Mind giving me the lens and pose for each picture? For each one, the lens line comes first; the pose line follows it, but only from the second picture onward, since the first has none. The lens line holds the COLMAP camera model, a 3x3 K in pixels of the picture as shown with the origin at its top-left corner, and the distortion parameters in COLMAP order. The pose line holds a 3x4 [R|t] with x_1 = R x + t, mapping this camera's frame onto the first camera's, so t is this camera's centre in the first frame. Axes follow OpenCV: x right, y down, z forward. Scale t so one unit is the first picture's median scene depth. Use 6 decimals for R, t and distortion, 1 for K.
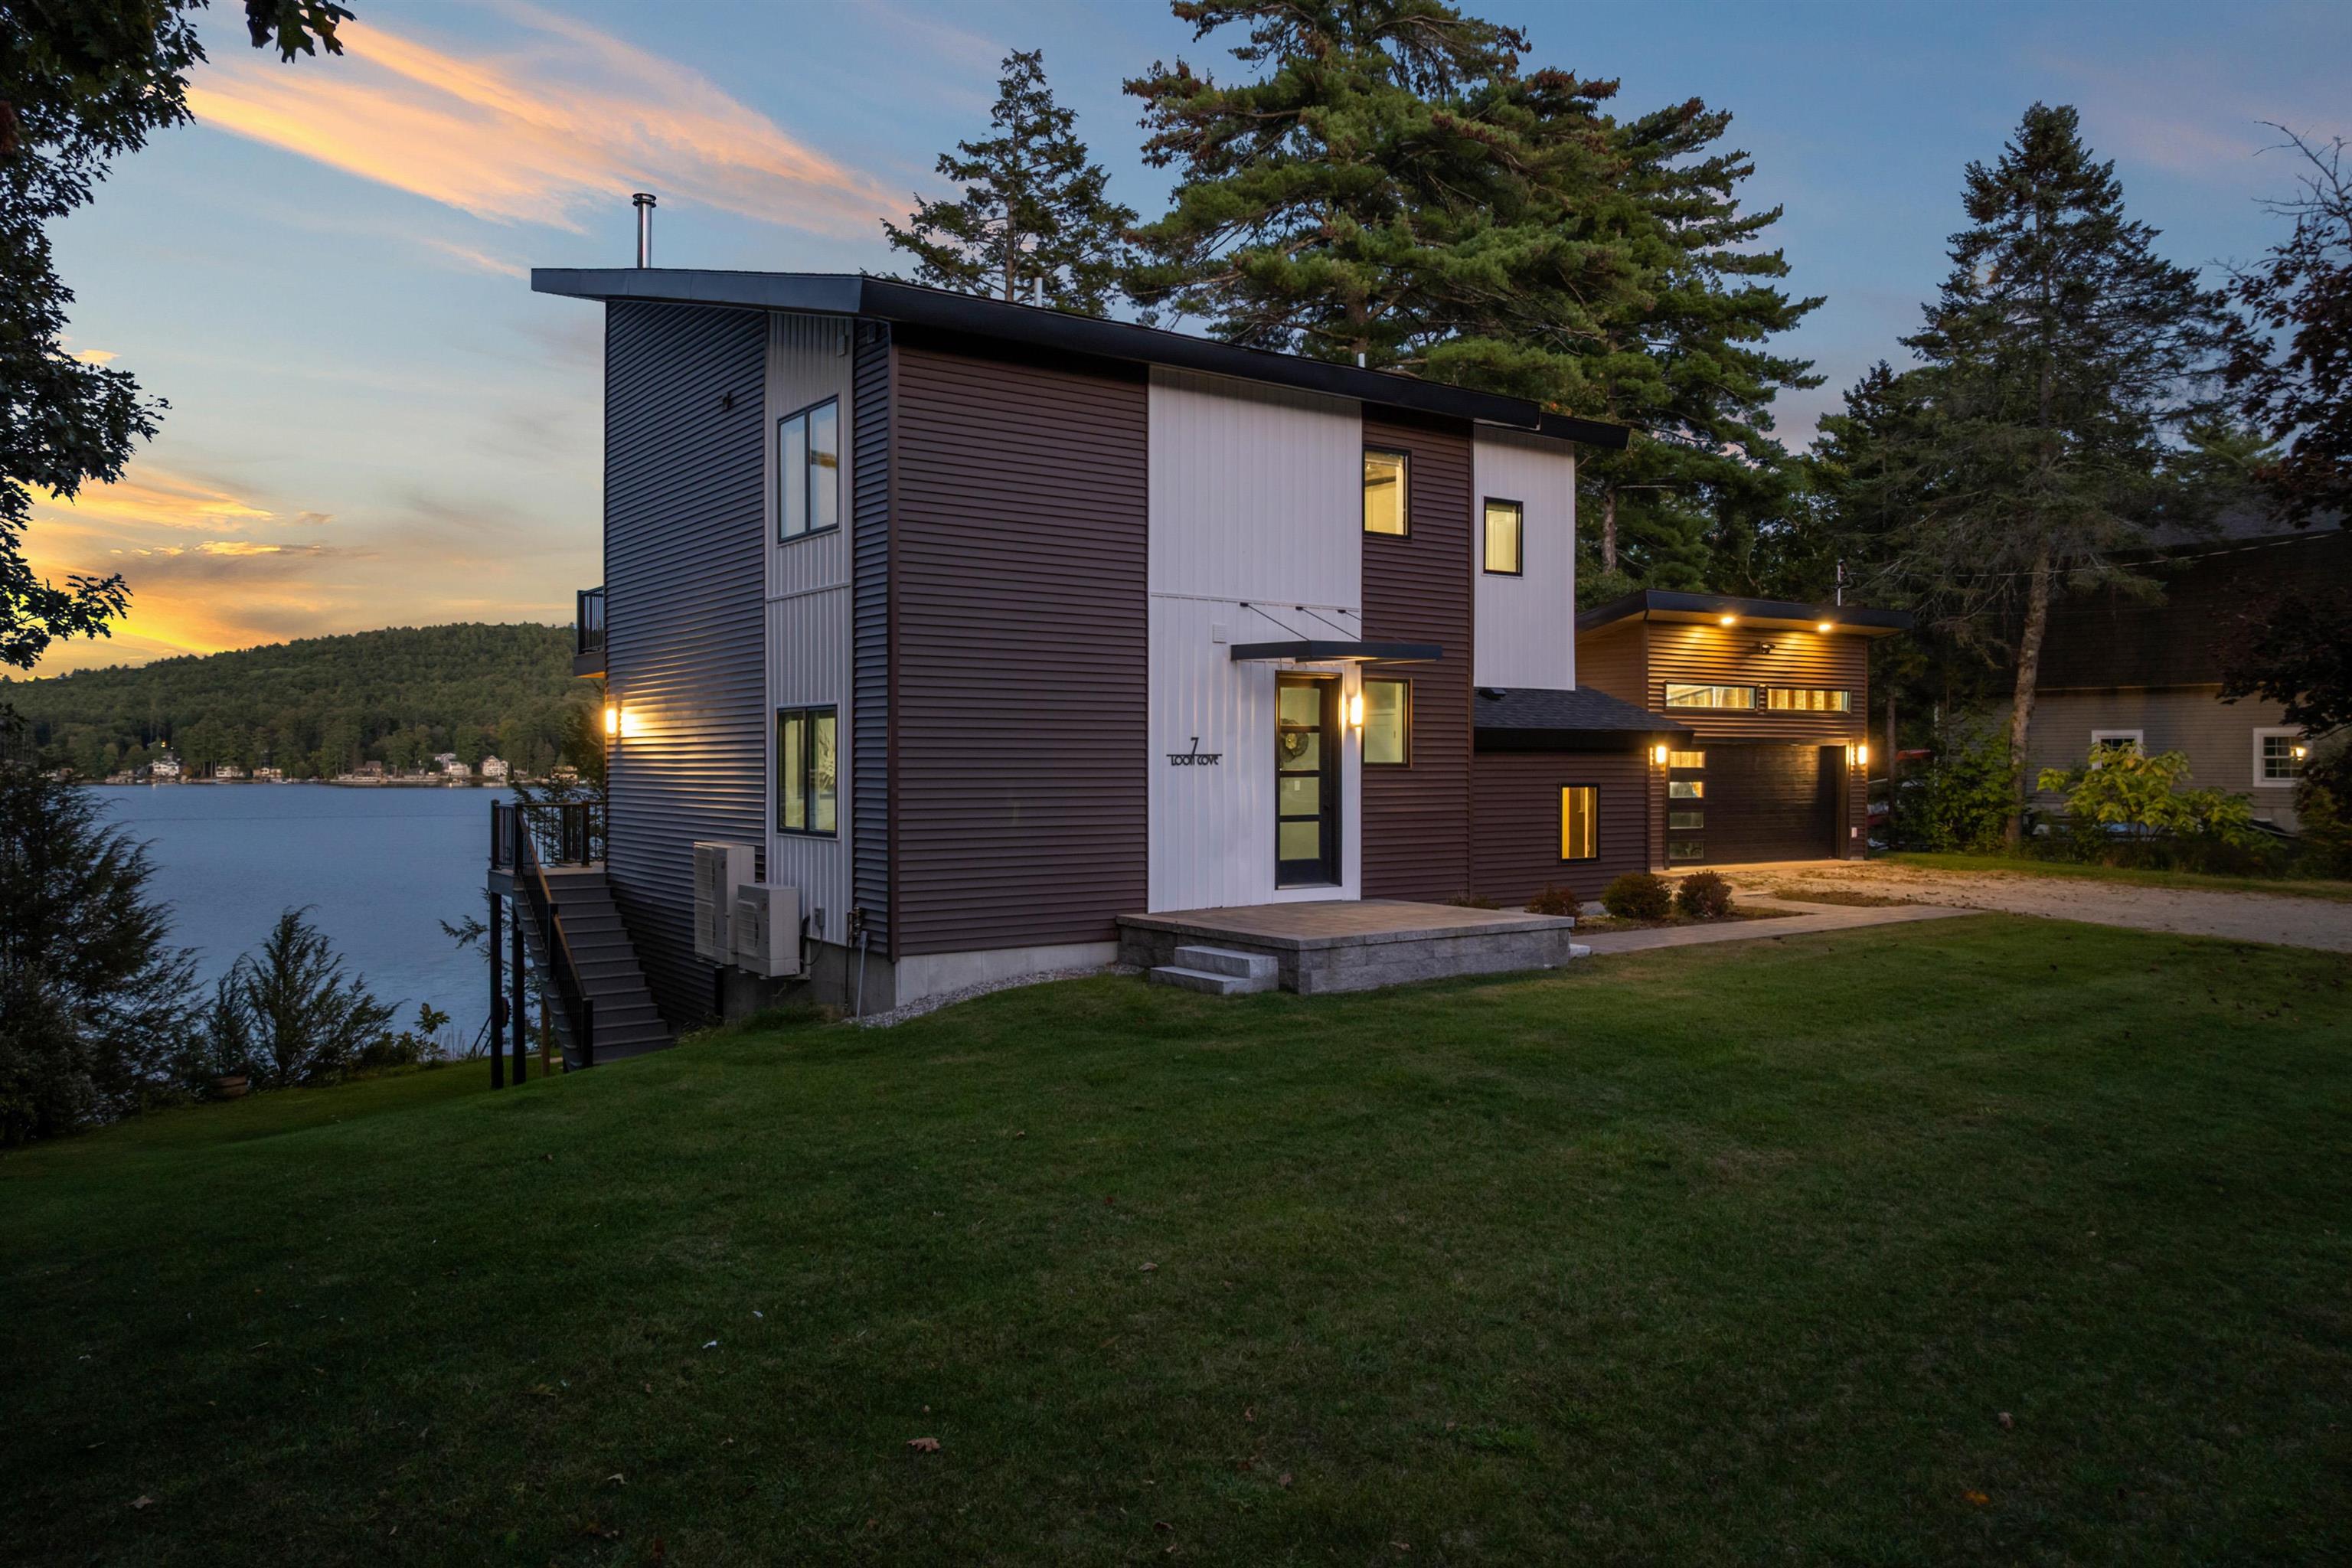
lens RADIAL K [[1645.8, 0, 1174.1], [0, 1645.8, 744.9], [0, 0, 1]] dist [-0.038230, -0.000511]
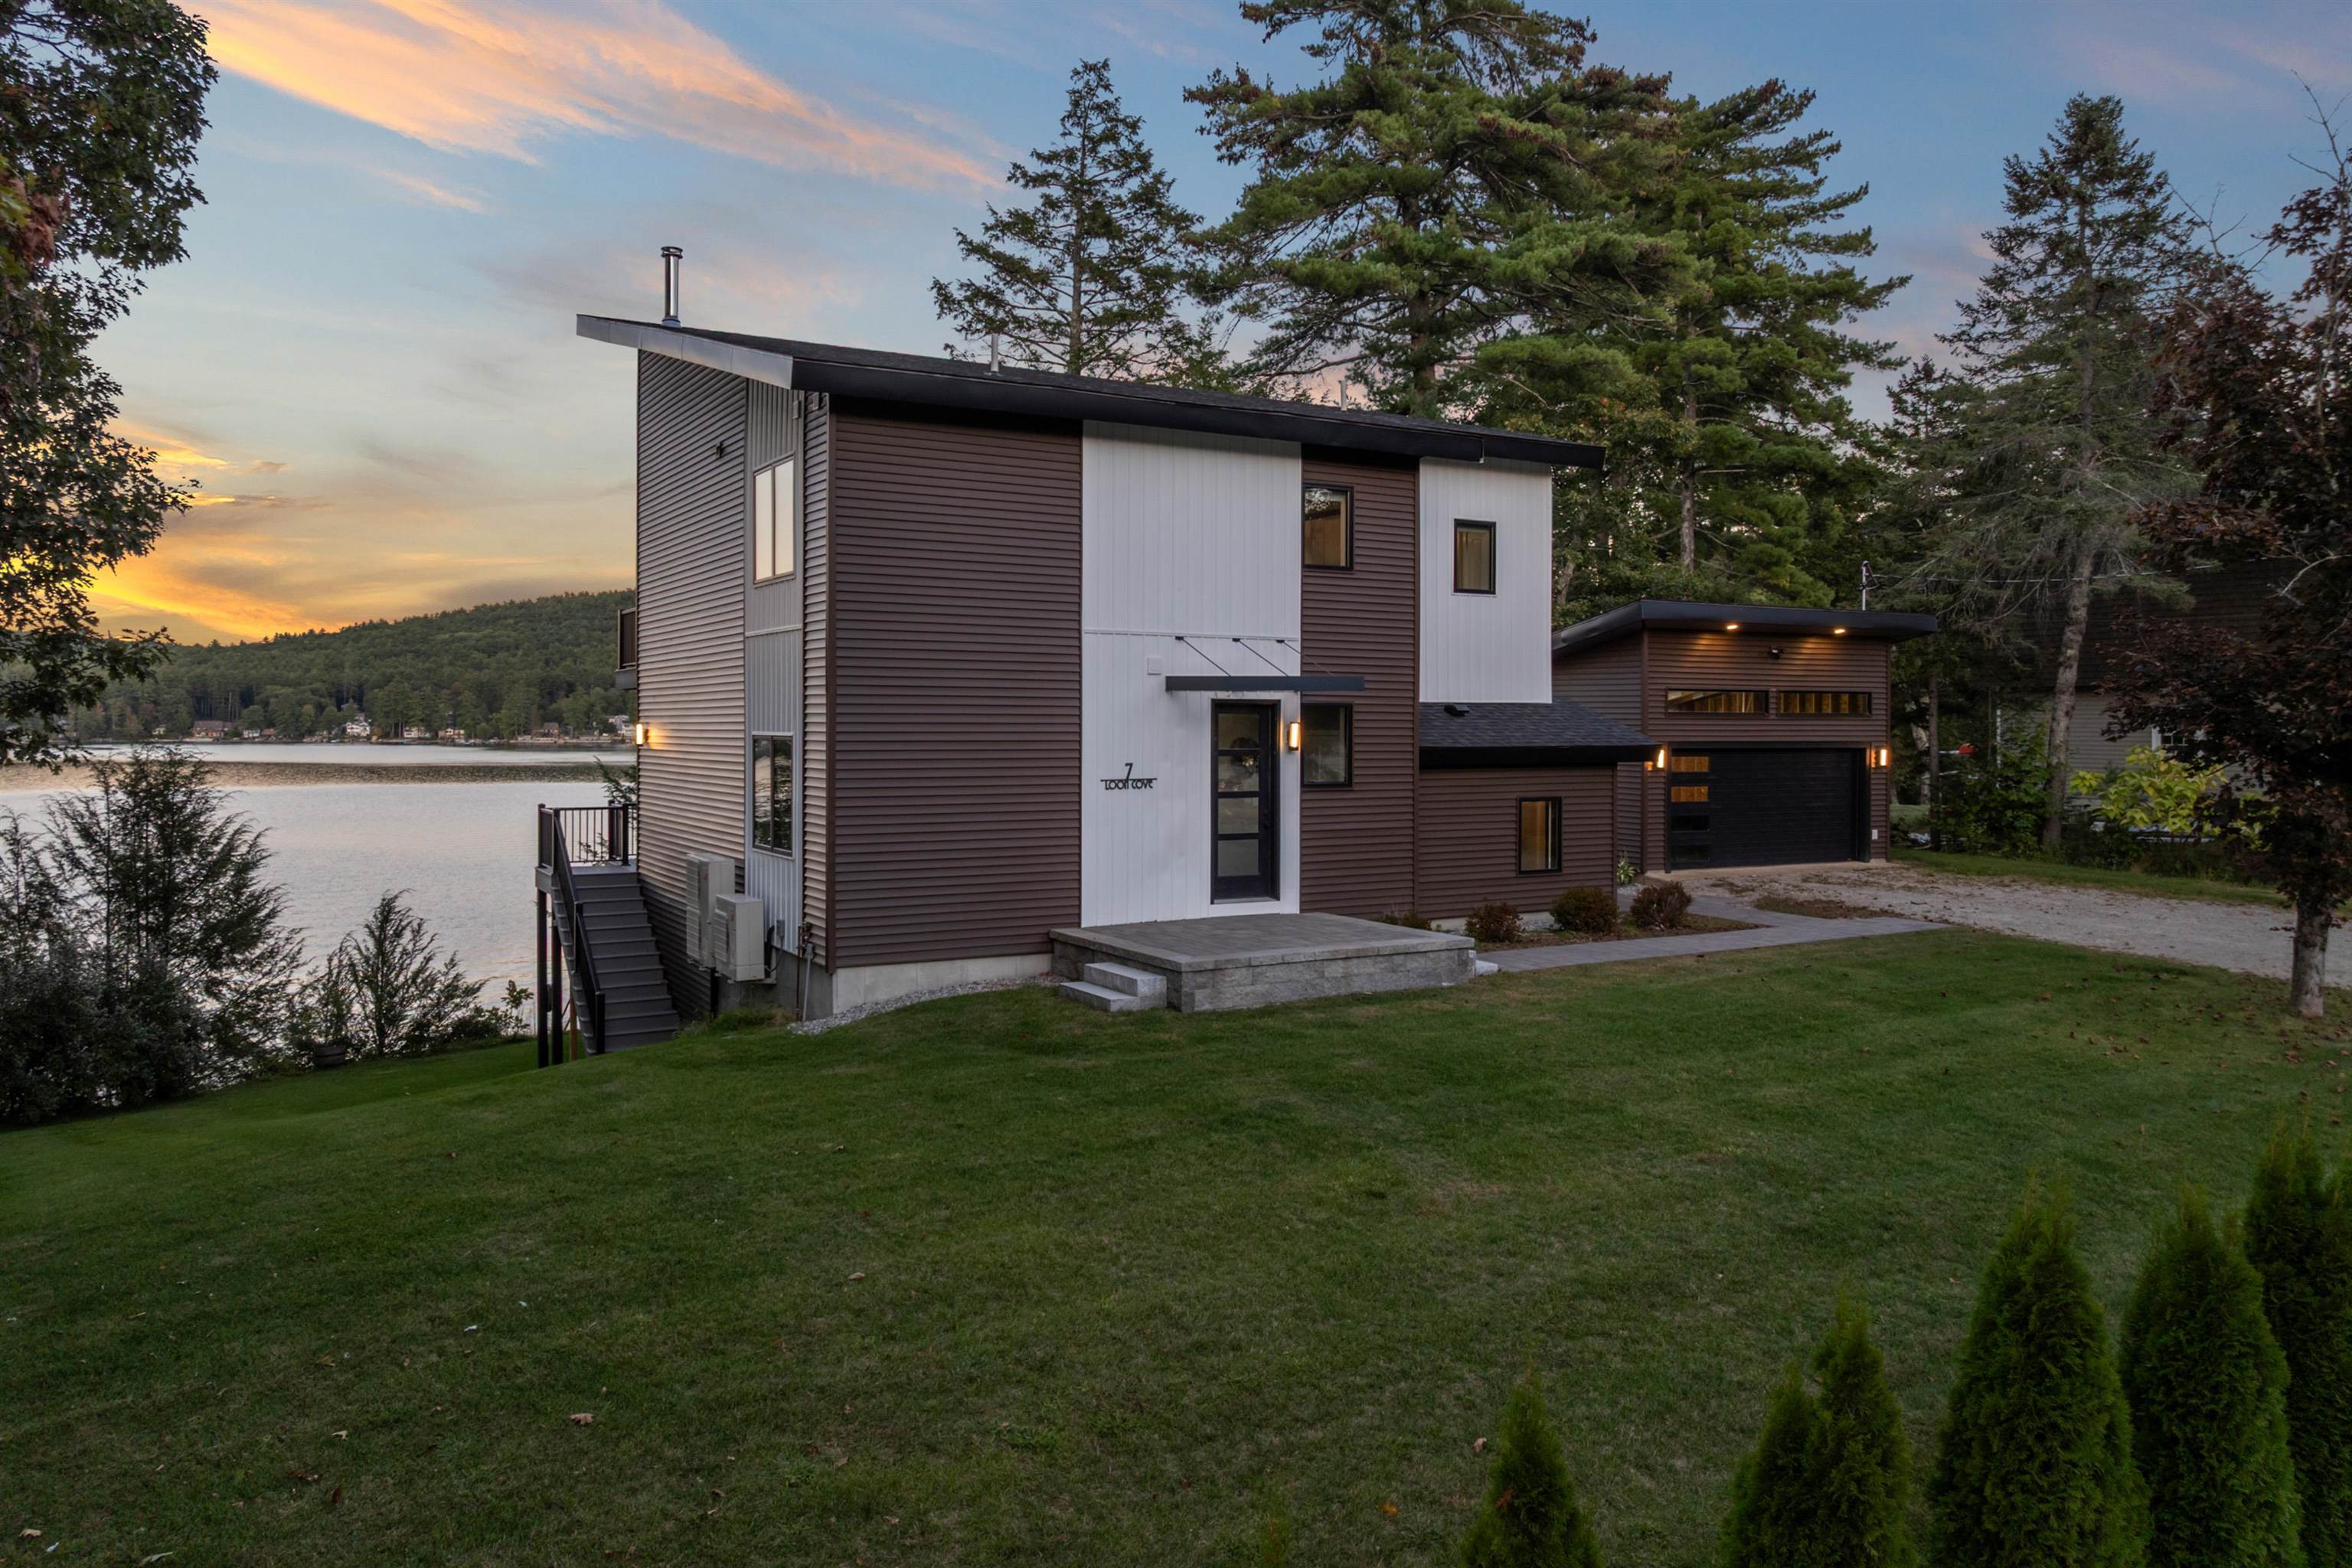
lens RADIAL K [[1655.9, 0, 1175.9], [0, 1655.9, 706.2], [0, 0, 1]] dist [-0.038573, 0.002805]
pose [[0.995393, 0.001160, -0.095868, 0.098847], [-0.001140, 0.999999, 0.000262, -0.028455], [0.095868, -0.000152, 0.995394, -0.049206]]
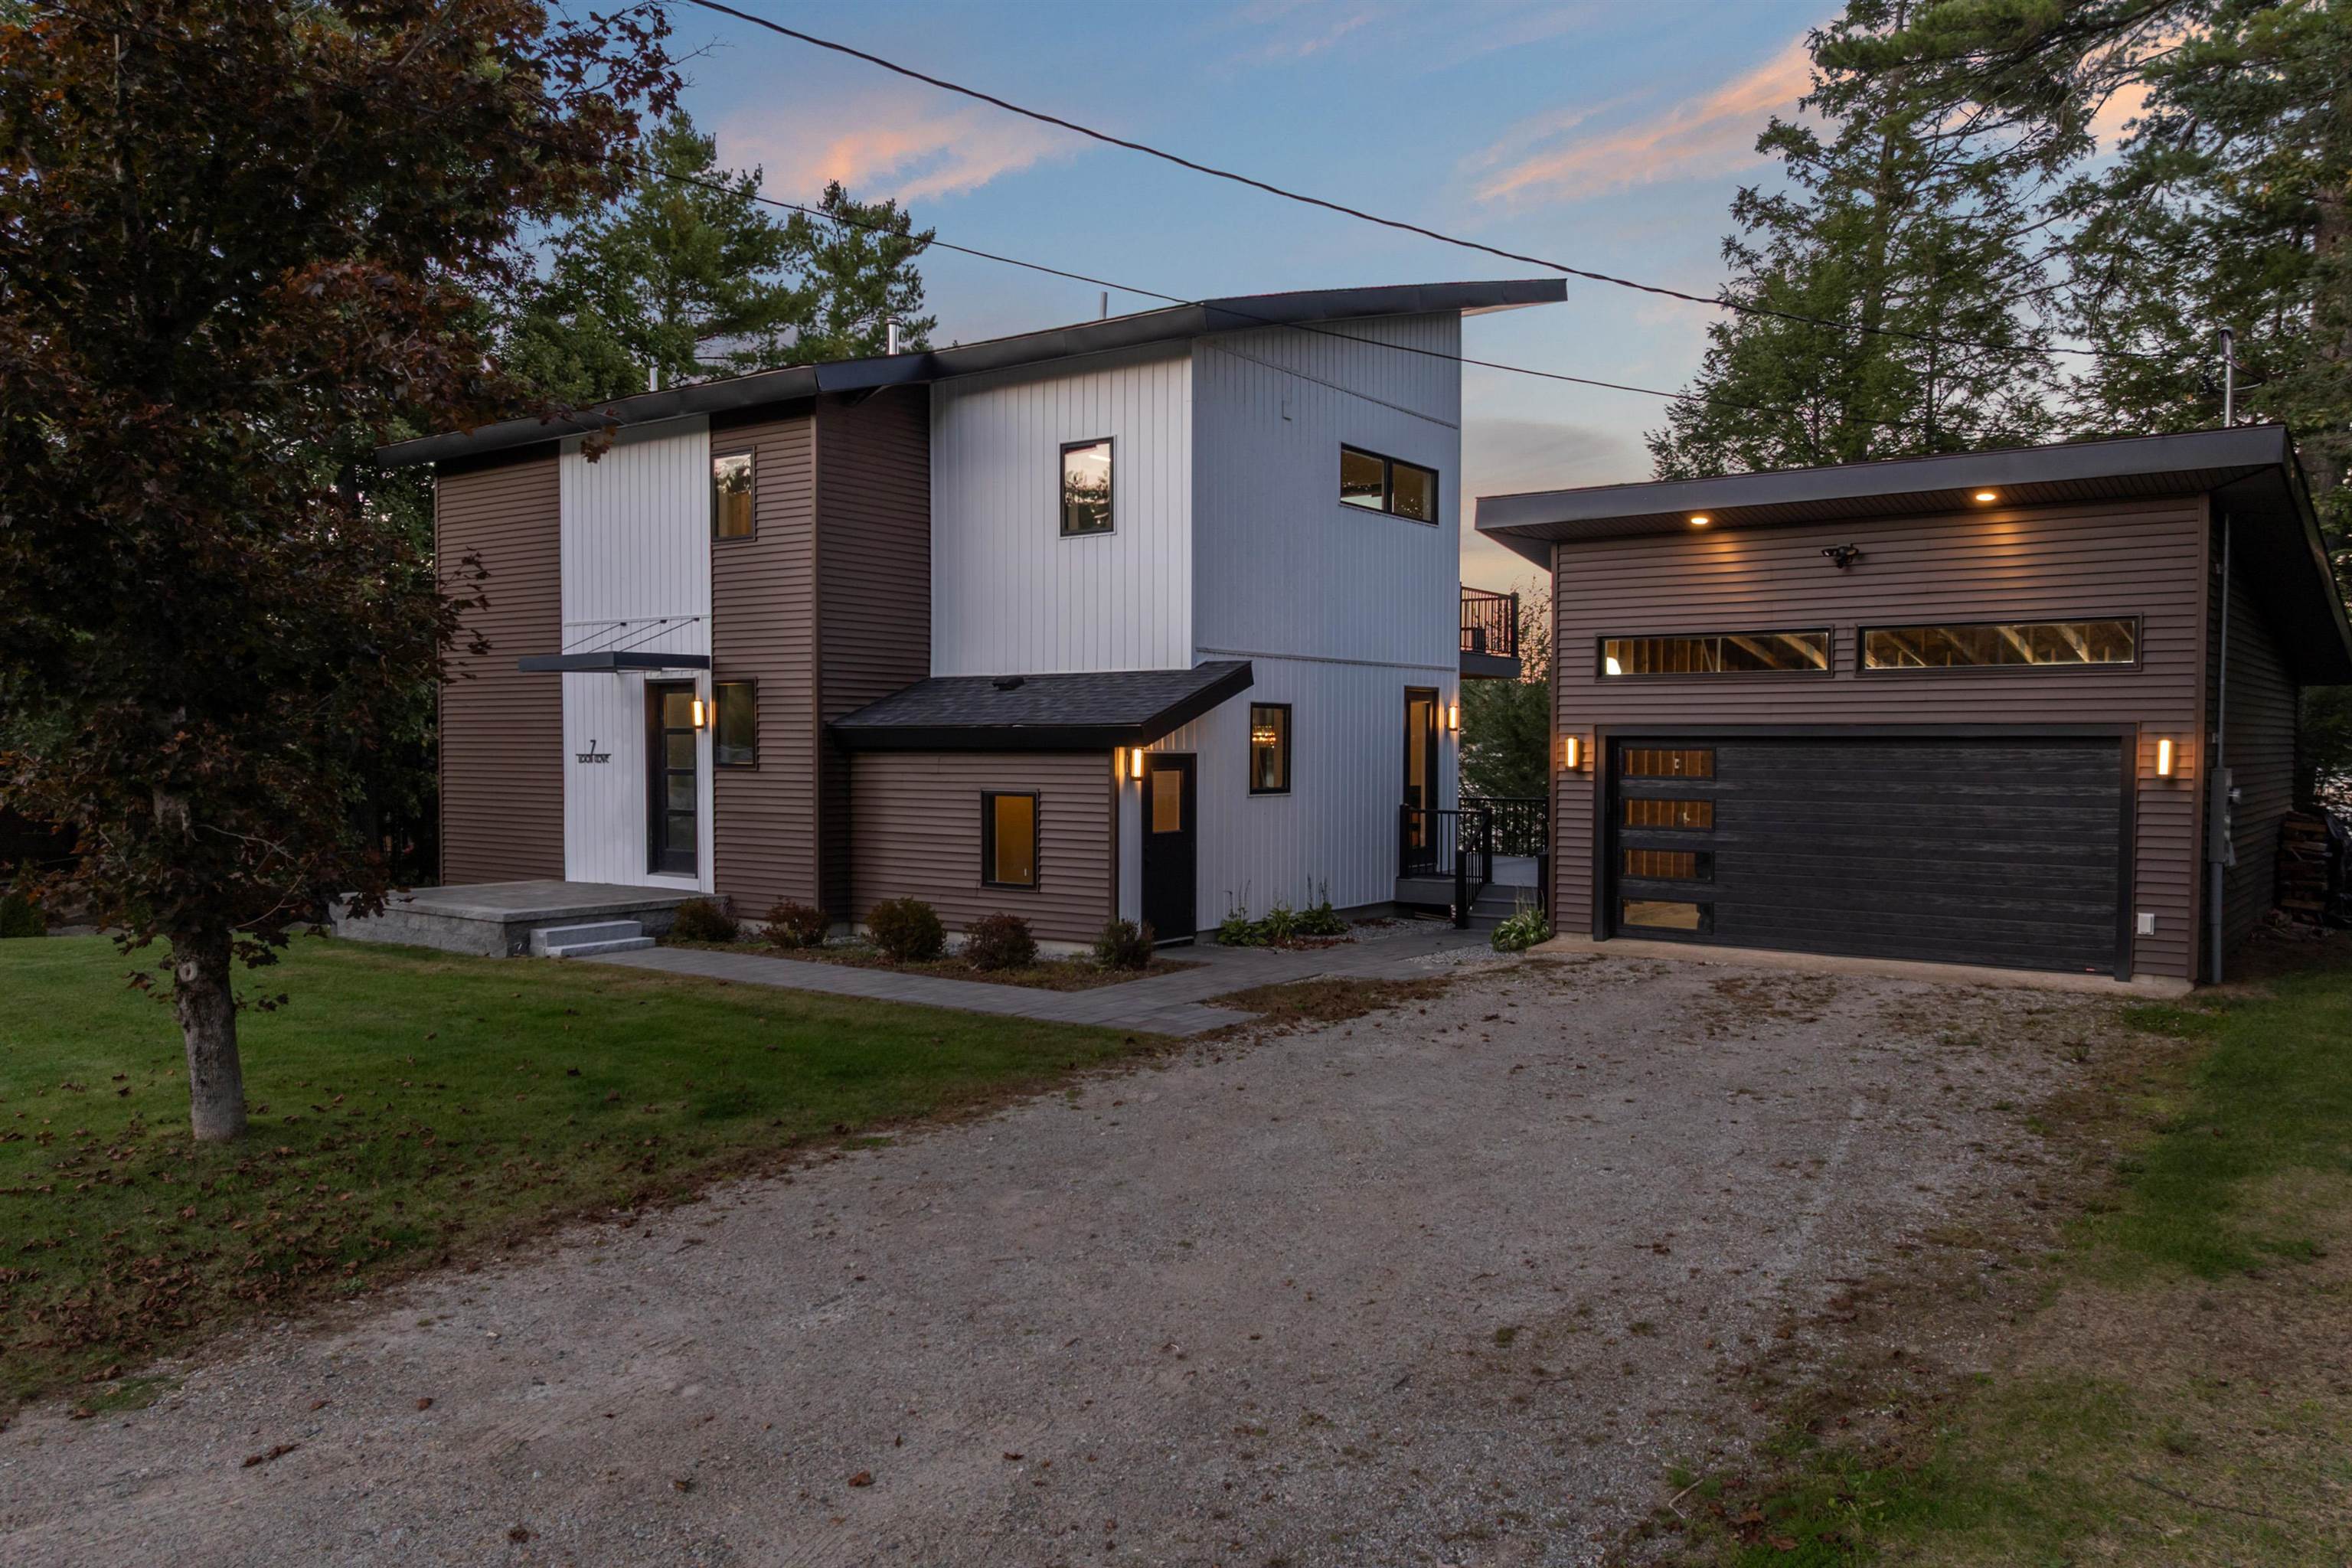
lens RADIAL K [[1666.3, 0, 1169.8], [0, 1666.3, 821.4], [0, 0, 1]] dist [-0.002495, 0.022297]
pose [[0.315724, 0.044955, -0.947786, 0.880185], [0.008607, 0.998700, 0.050237, -0.001868], [0.948812, -0.024019, 0.314926, 0.684470]]
